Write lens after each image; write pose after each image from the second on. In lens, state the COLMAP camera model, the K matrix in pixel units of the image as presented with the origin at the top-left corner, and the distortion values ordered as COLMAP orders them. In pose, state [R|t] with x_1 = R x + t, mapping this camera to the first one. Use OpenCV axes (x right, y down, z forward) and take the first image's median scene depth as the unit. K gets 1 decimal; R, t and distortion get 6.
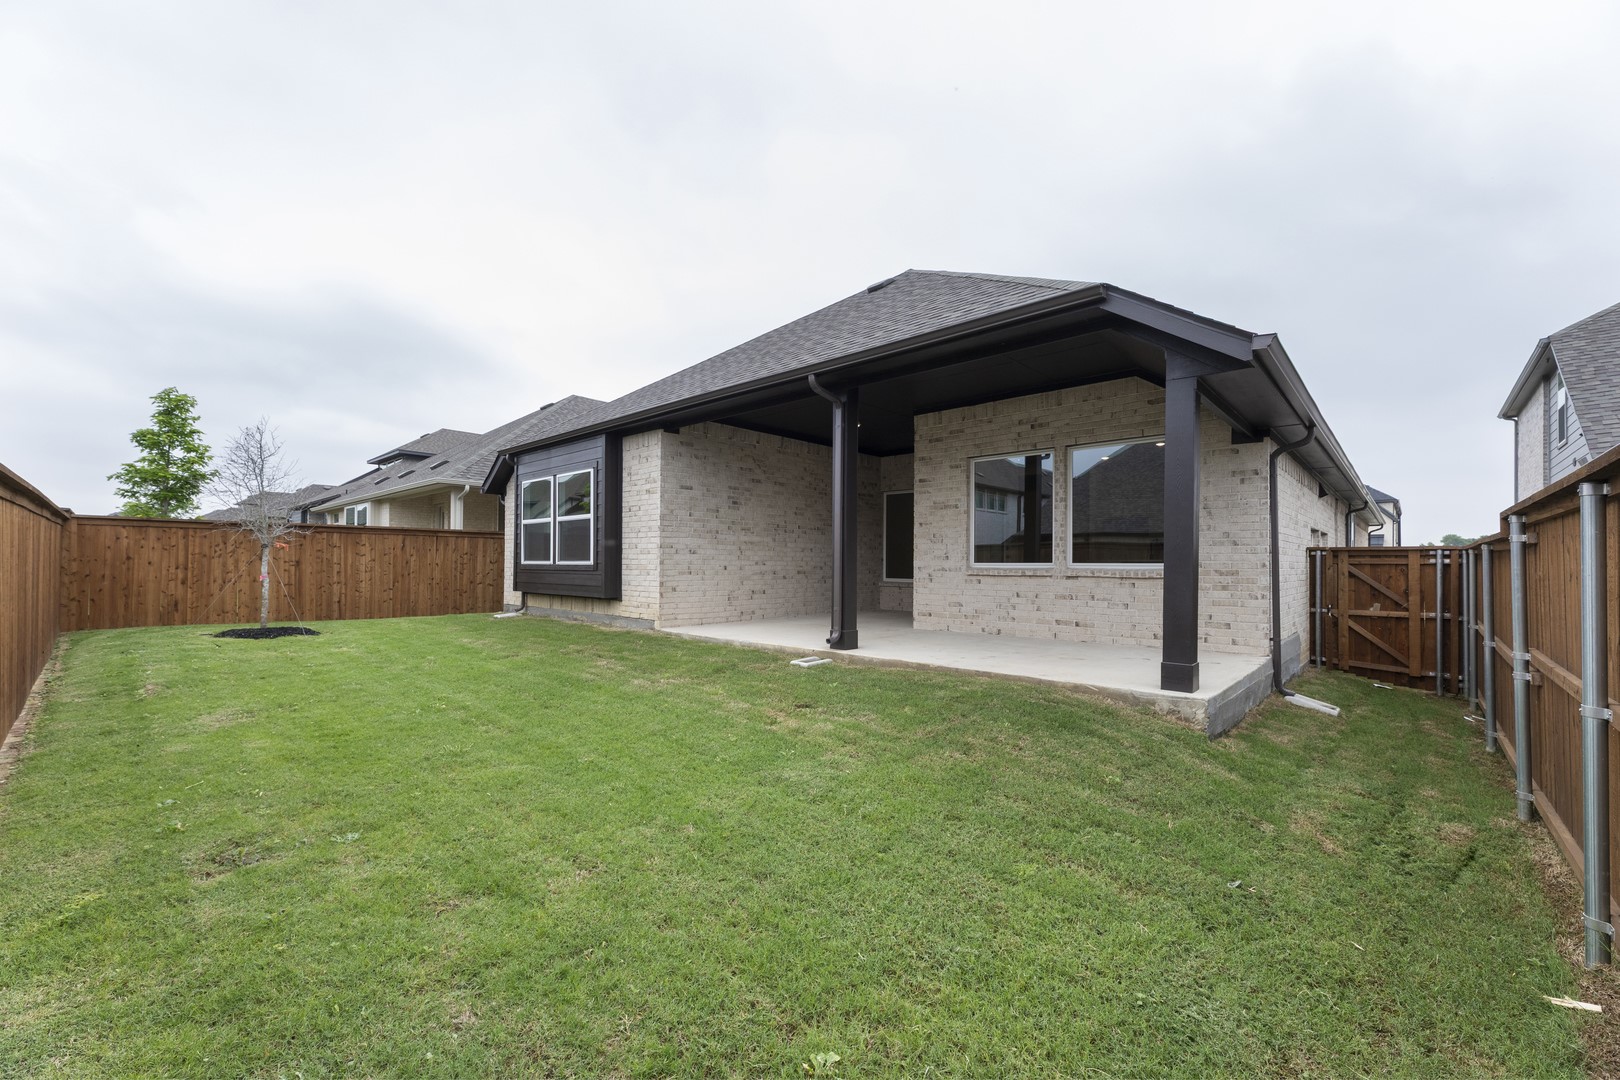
lens RADIAL K [[644.5, 0, 812.6], [0, 644.5, 562.8], [0, 0, 1]] dist [0.001968, 0.000042]
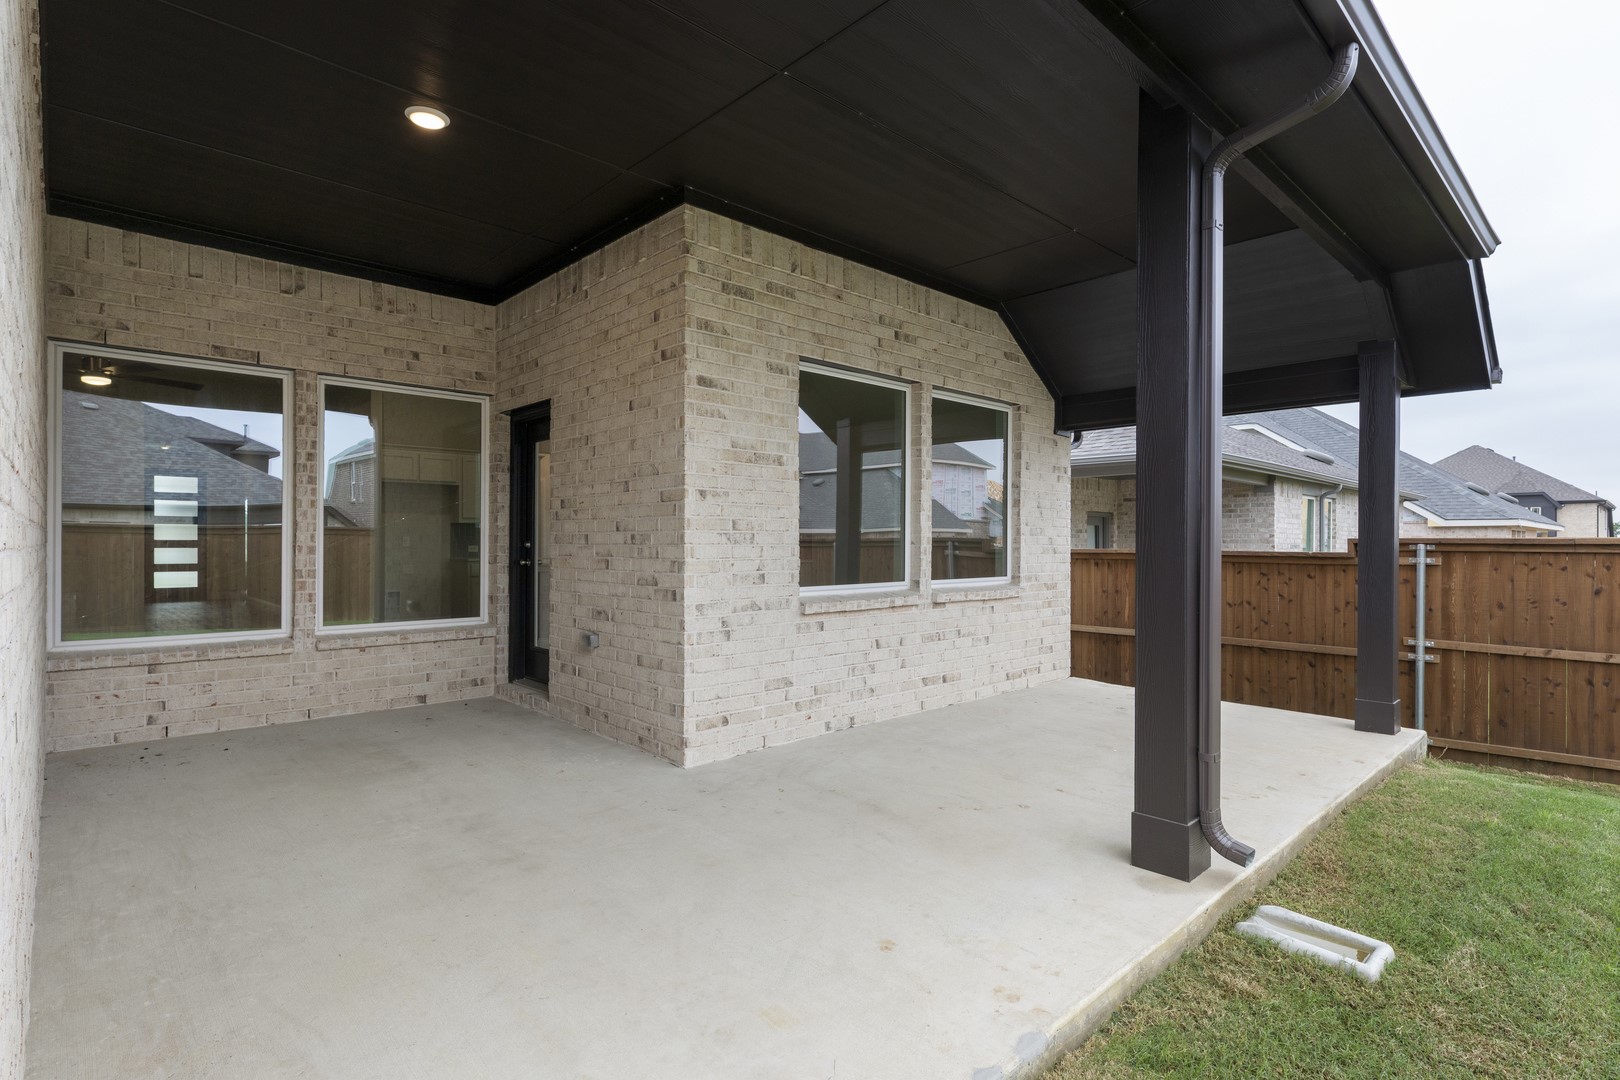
lens RADIAL K [[806.5, 0, 810.0], [0, 806.5, 540.0], [0, 0, 1]] dist [0.001086, 0.000029]
pose [[0.069894, -0.003999, 0.997546, -0.330861], [-0.005355, 0.999976, 0.004384, -0.036686], [-0.997540, -0.005648, 0.069871, 0.962192]]
